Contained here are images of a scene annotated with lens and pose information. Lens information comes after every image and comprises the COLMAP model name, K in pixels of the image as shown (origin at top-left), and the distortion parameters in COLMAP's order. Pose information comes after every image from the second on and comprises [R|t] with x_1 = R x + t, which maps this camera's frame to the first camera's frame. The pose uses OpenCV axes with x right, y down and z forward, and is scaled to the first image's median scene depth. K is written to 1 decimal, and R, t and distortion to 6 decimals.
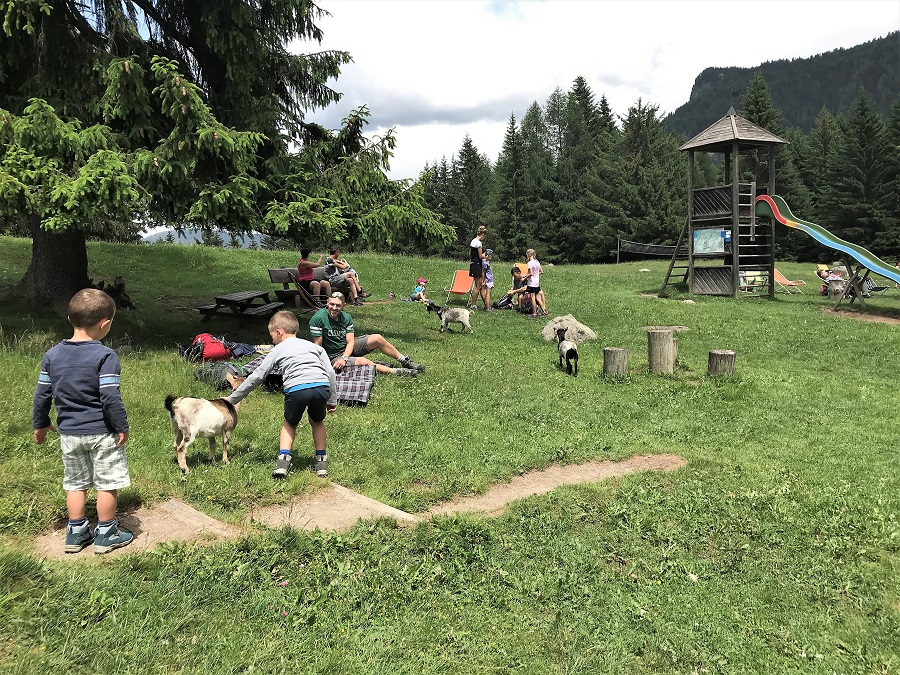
lens RADIAL K [[777.9, 0, 450.6], [0, 777.9, 338.5], [0, 0, 1]] dist [-0.015473, -0.004999]
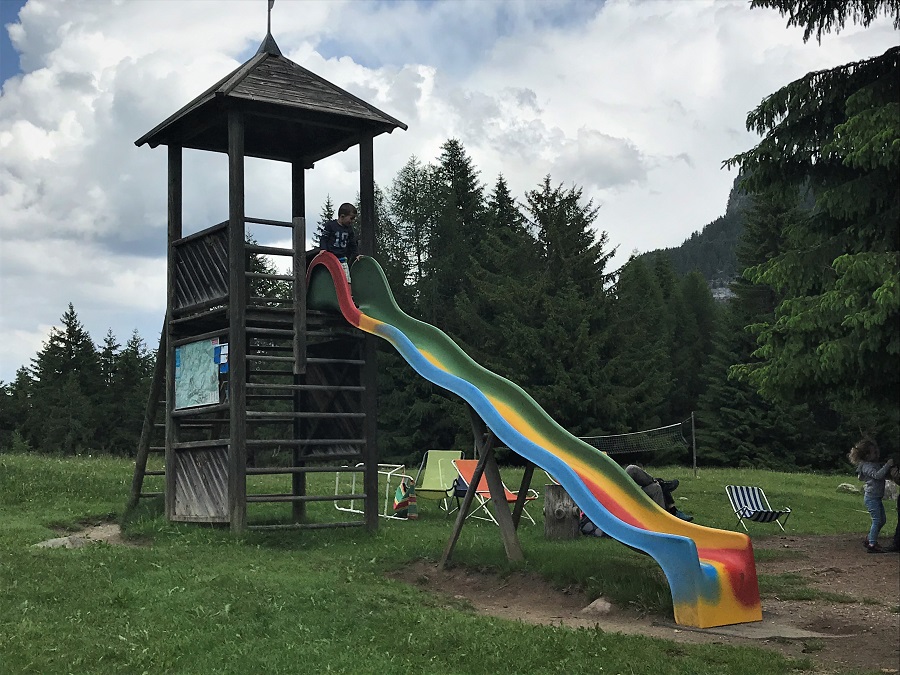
lens RADIAL K [[1296.1, 0, 449.3], [0, 1296.1, 337.4], [0, 0, 1]] dist [0.054463, 0.000000]
pose [[0.998062, 0.023942, 0.057441, 0.124814], [-0.011830, 0.979193, -0.202586, -0.005782], [-0.061096, 0.201514, 0.977578, 0.115896]]
